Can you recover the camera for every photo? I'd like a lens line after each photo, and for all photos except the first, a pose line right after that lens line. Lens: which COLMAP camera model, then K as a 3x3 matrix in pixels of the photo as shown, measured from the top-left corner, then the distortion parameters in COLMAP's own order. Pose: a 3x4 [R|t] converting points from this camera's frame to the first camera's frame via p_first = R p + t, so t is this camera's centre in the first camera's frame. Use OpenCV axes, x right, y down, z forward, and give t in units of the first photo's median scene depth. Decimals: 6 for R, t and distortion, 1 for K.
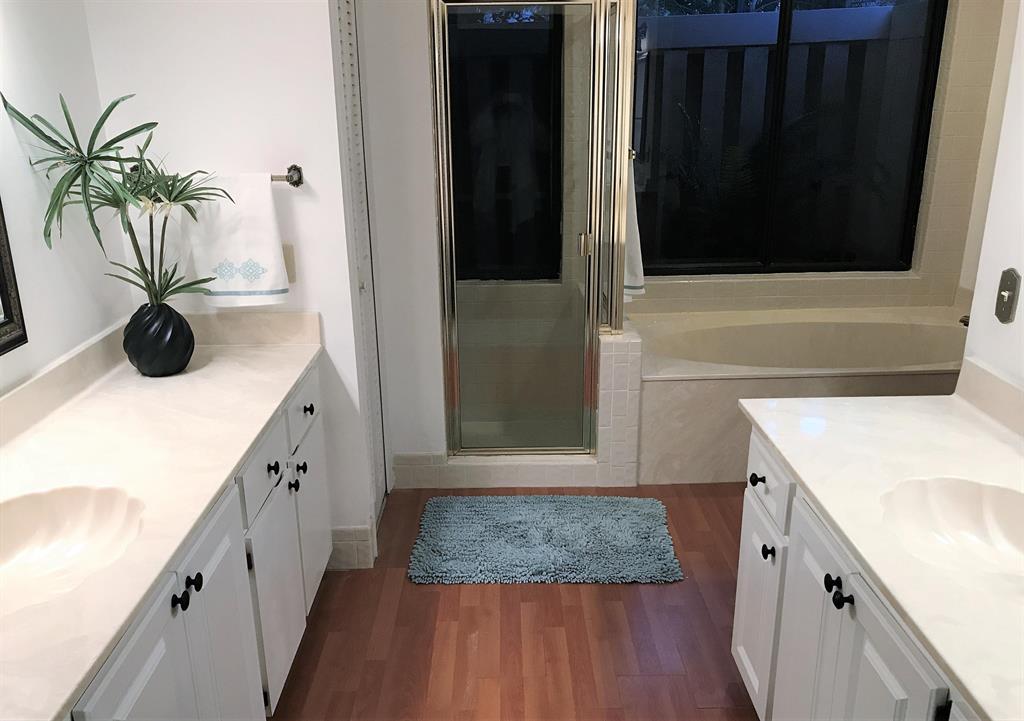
lens RADIAL K [[833.7, 0, 506.0], [0, 833.7, 361.4], [0, 0, 1]] dist [0.012232, 0.004650]
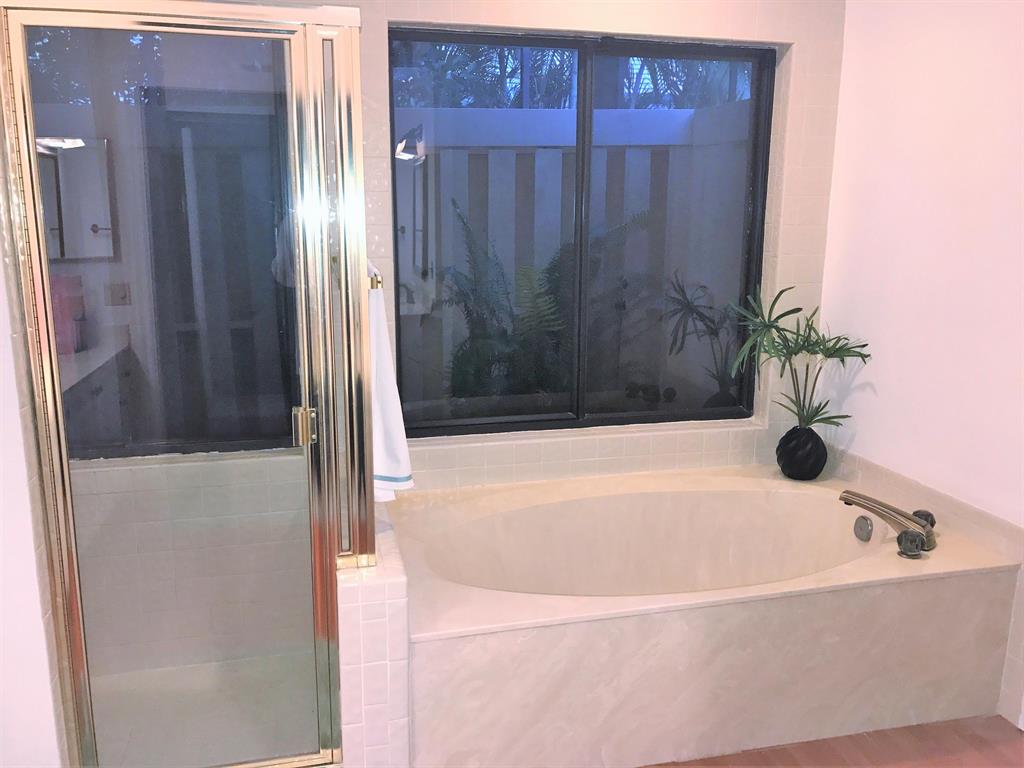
lens RADIAL K [[844.3, 0, 515.0], [0, 844.3, 385.8], [0, 0, 1]] dist [-0.091099, -0.002320]
pose [[0.970647, -0.033355, 0.238184, 0.079153], [0.059067, 0.993066, -0.101641, -0.077043], [-0.233142, 0.112726, 0.965887, 0.299873]]
